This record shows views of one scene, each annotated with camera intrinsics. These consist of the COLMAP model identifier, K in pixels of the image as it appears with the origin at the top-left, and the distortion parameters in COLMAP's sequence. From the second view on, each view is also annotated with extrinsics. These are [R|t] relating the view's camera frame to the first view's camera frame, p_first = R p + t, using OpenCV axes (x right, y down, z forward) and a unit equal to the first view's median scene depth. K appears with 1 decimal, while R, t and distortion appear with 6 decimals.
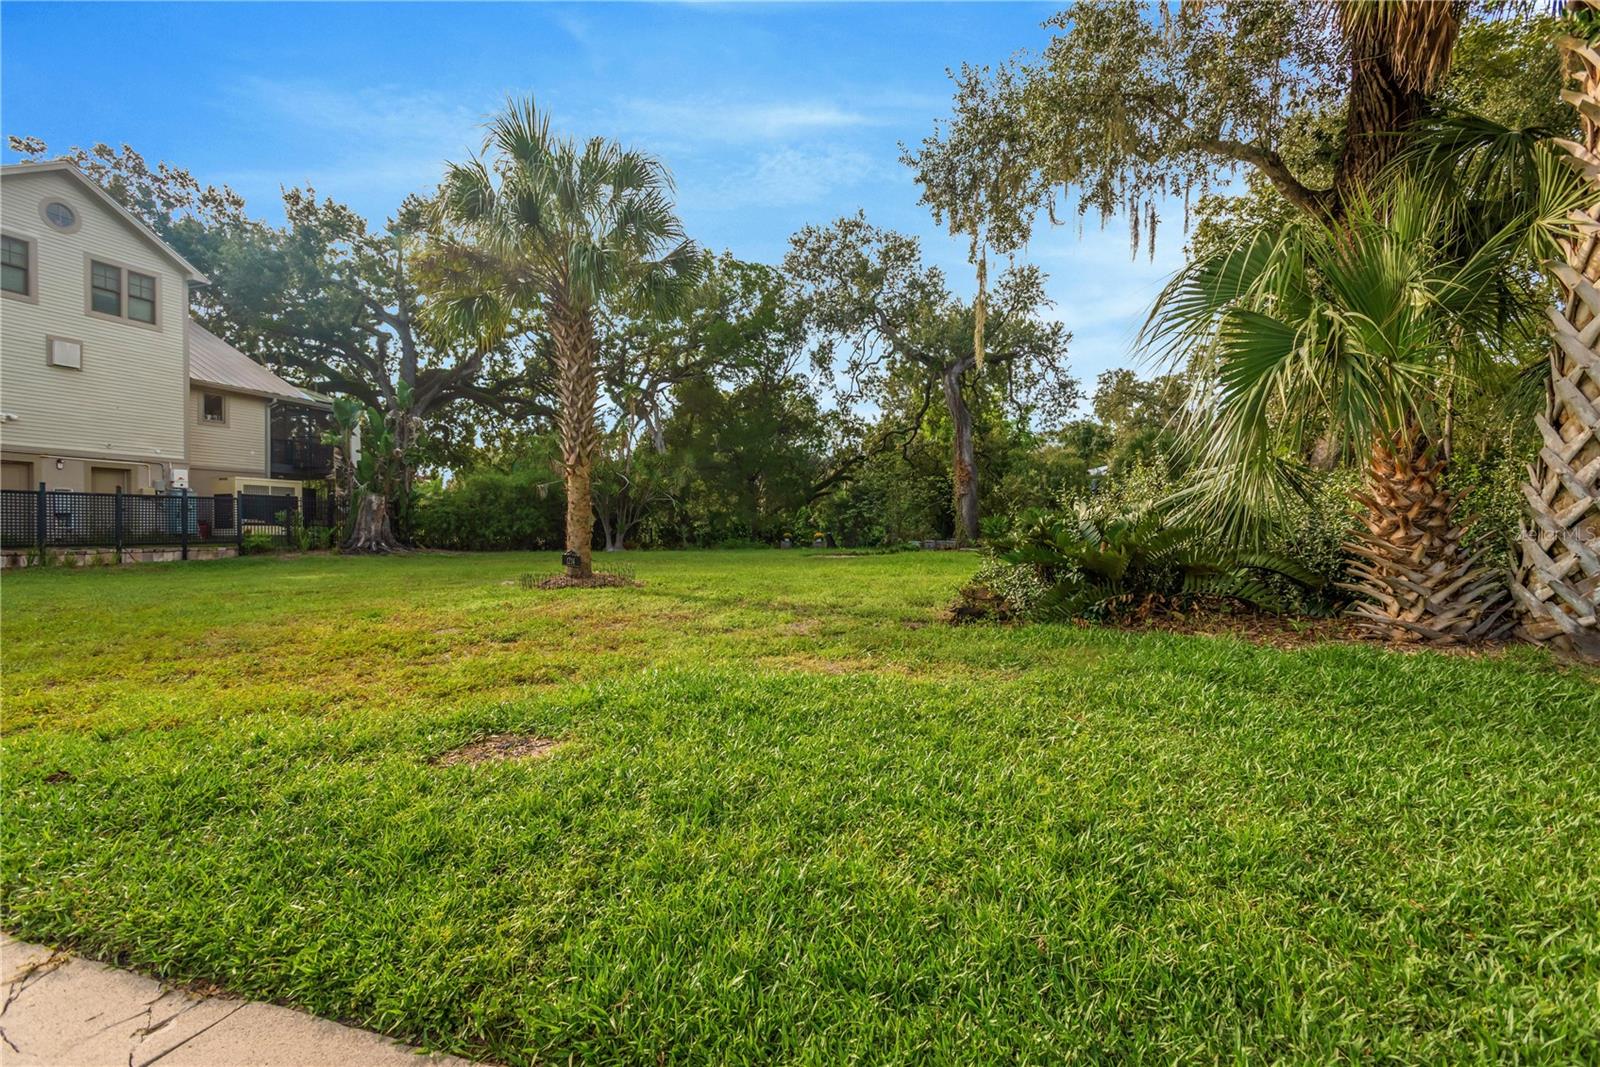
lens RADIAL K [[741.6, 0, 802.4], [0, 741.6, 531.5], [0, 0, 1]] dist [0.003872, -0.003752]
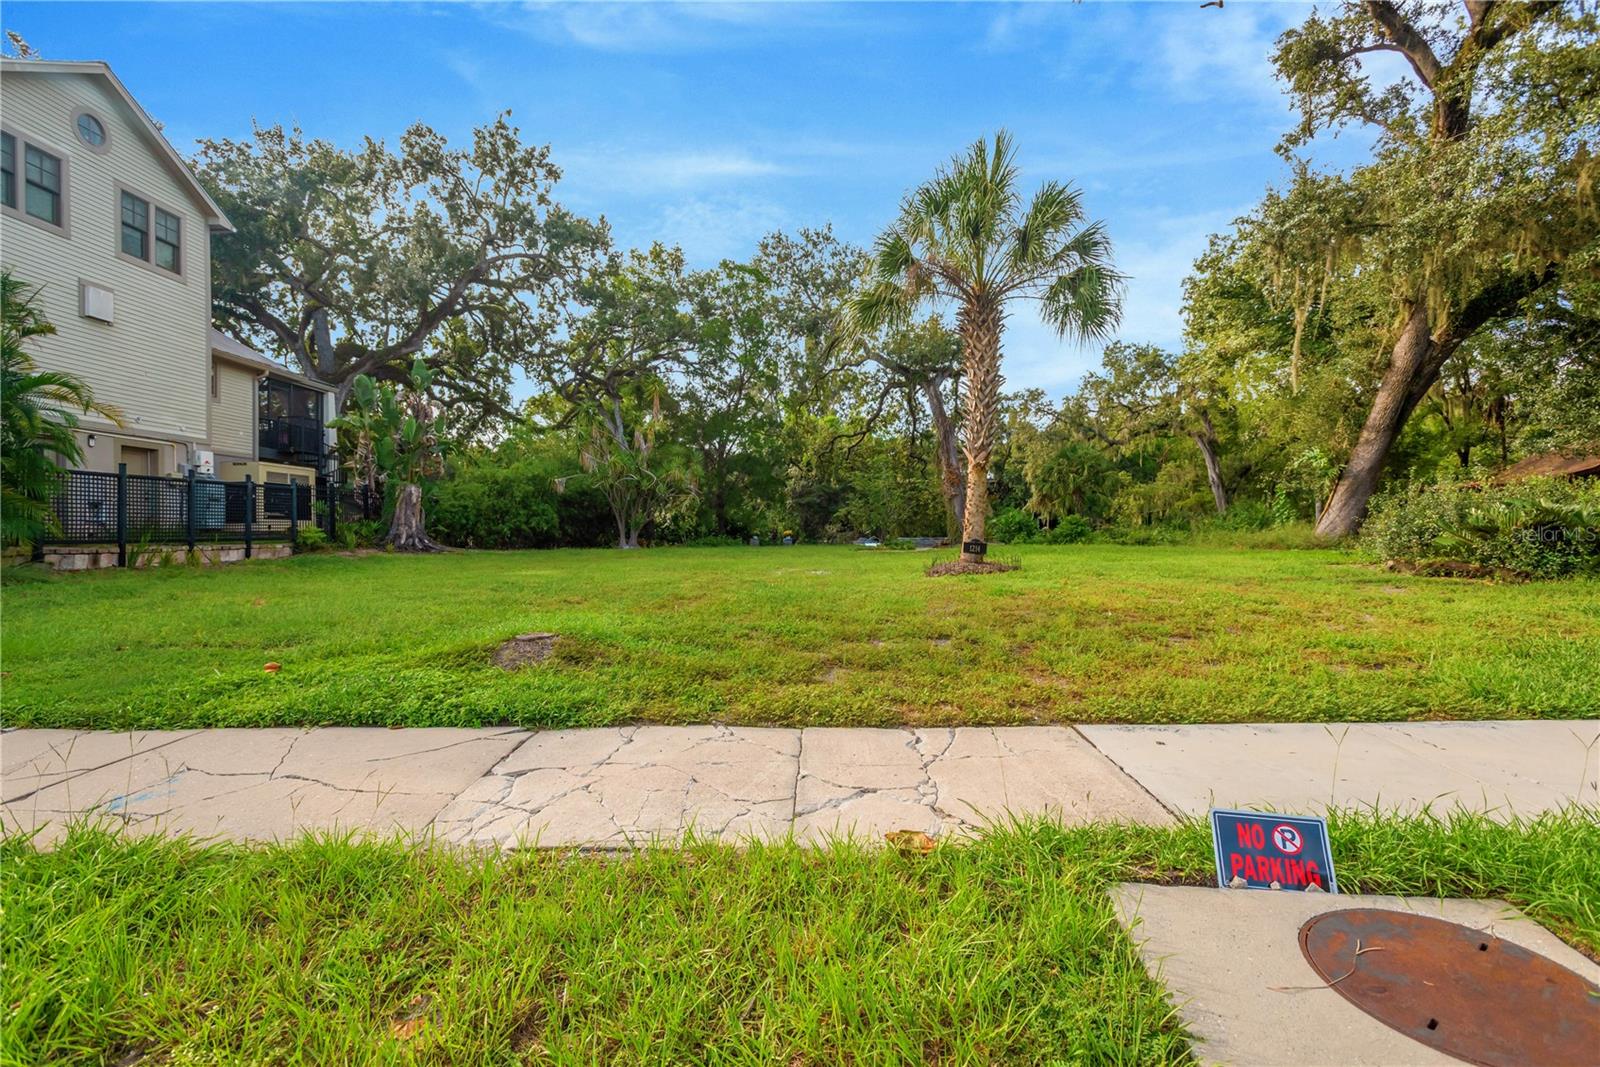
lens RADIAL K [[741.6, 0, 800.8], [0, 741.6, 533.8], [0, 0, 1]] dist [0.003872, -0.003752]
pose [[0.954425, -0.001229, 0.298449, -0.458439], [0.000626, 0.999998, 0.002118, 0.007640], [-0.298451, -0.001835, 0.954423, 0.005964]]
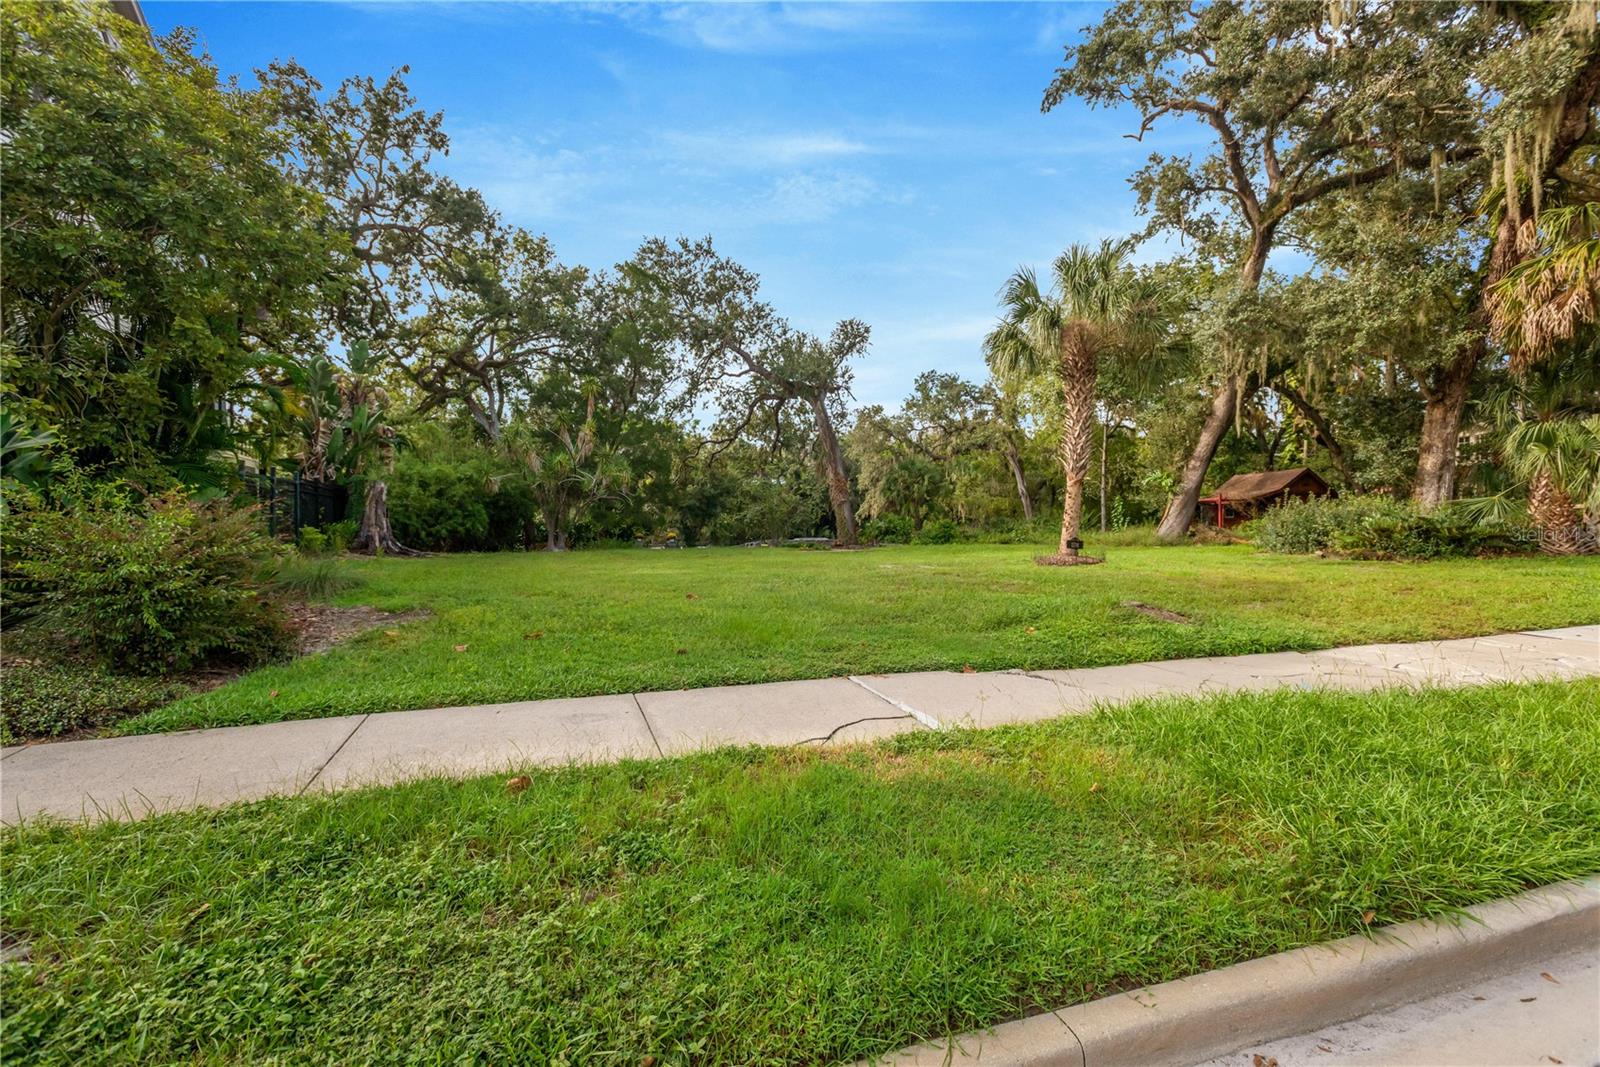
lens RADIAL K [[741.6, 0, 800.3], [0, 741.6, 534.3], [0, 0, 1]] dist [0.003872, -0.003752]
pose [[0.781291, -0.000603, 0.624166, -0.835097], [0.002146, 0.999996, -0.001720, 0.010234], [-0.624163, 0.002683, 0.781290, 0.105203]]
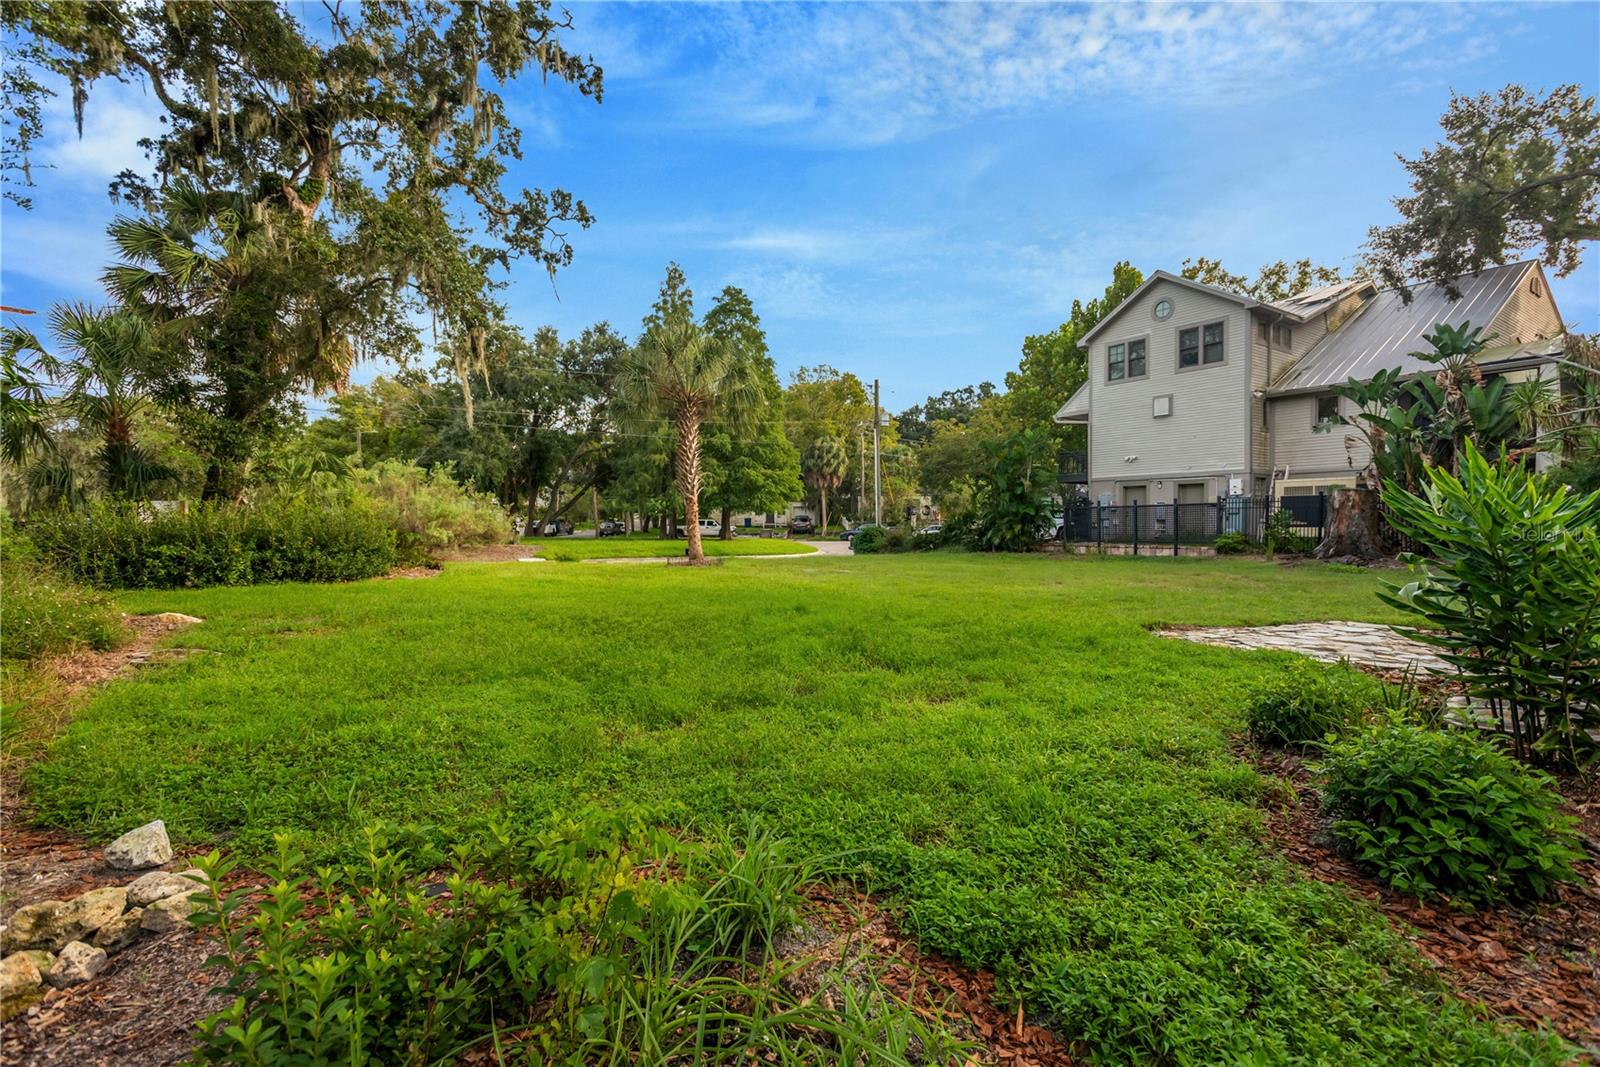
lens RADIAL K [[741.6, 0, 800.9], [0, 741.6, 528.0], [0, 0, 1]] dist [0.003872, -0.003752]
pose [[-0.600872, -0.005703, -0.799325, 0.493760], [-0.008002, 0.999967, -0.001119, -0.001140], [0.799305, 0.005724, -0.600898, 1.175789]]
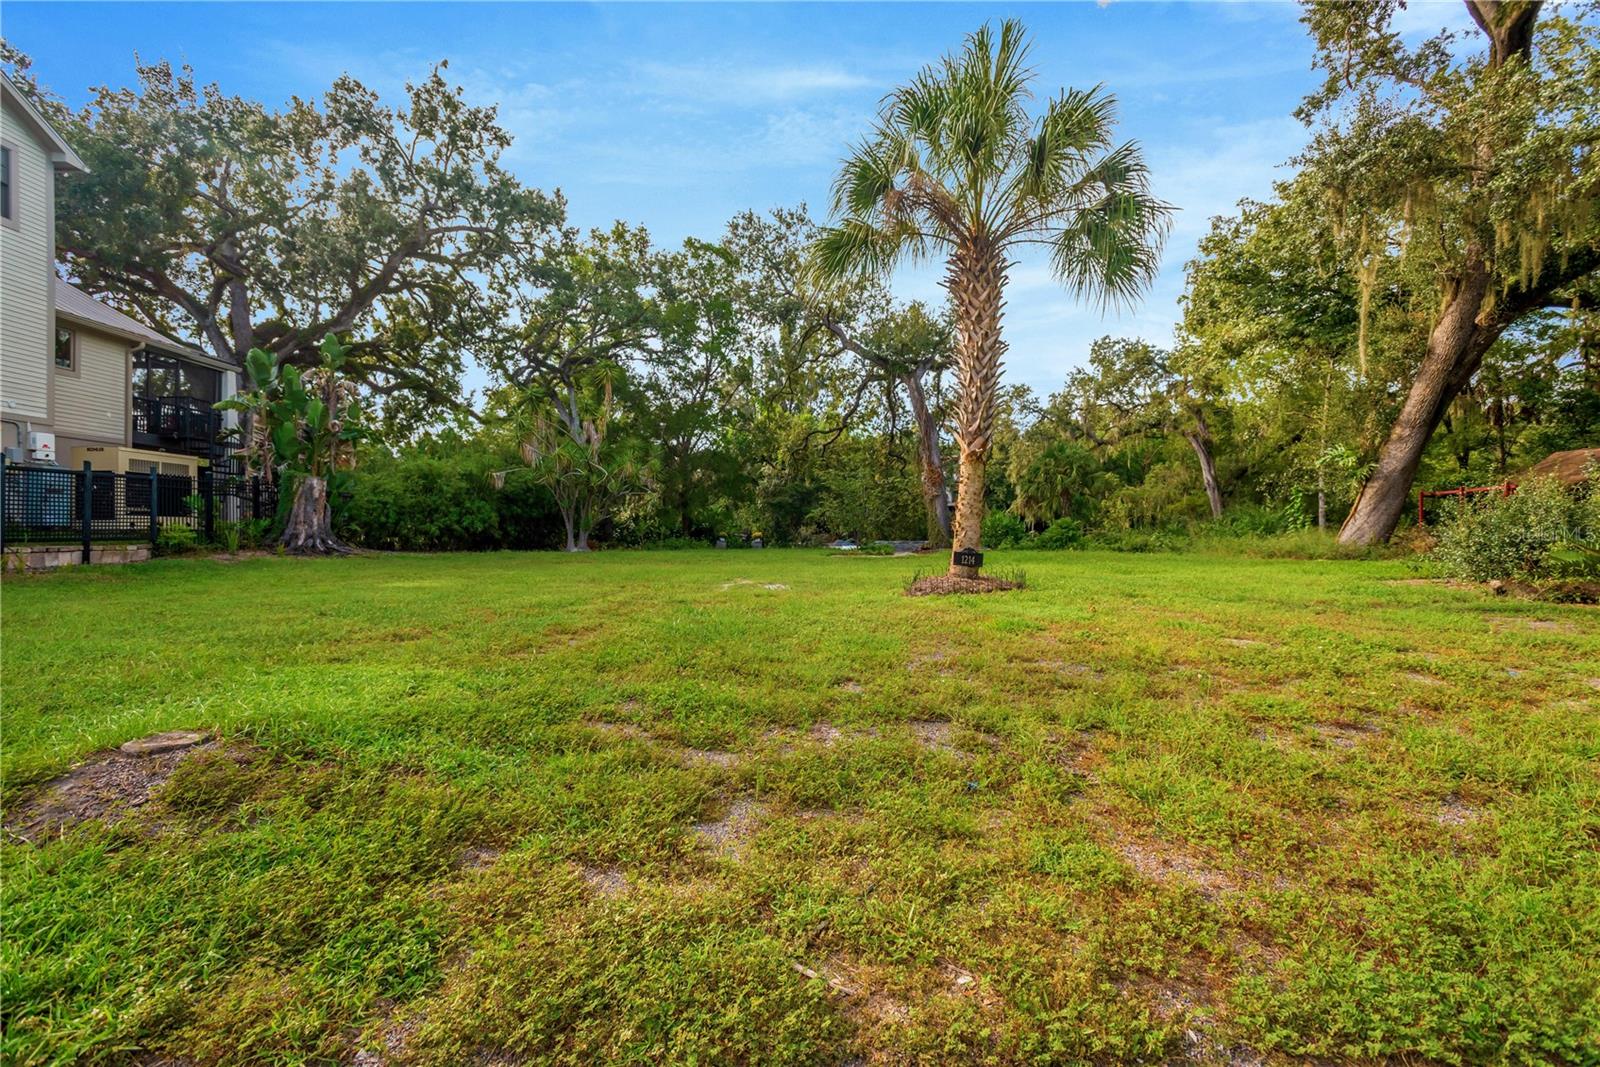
lens RADIAL K [[741.6, 0, 801.9], [0, 741.6, 531.5], [0, 0, 1]] dist [0.003872, -0.003752]
pose [[0.945109, 0.007608, 0.326666, -0.403172], [-0.007239, 0.999971, -0.002345, 0.004843], [-0.326675, -0.000148, 0.945137, 0.117754]]
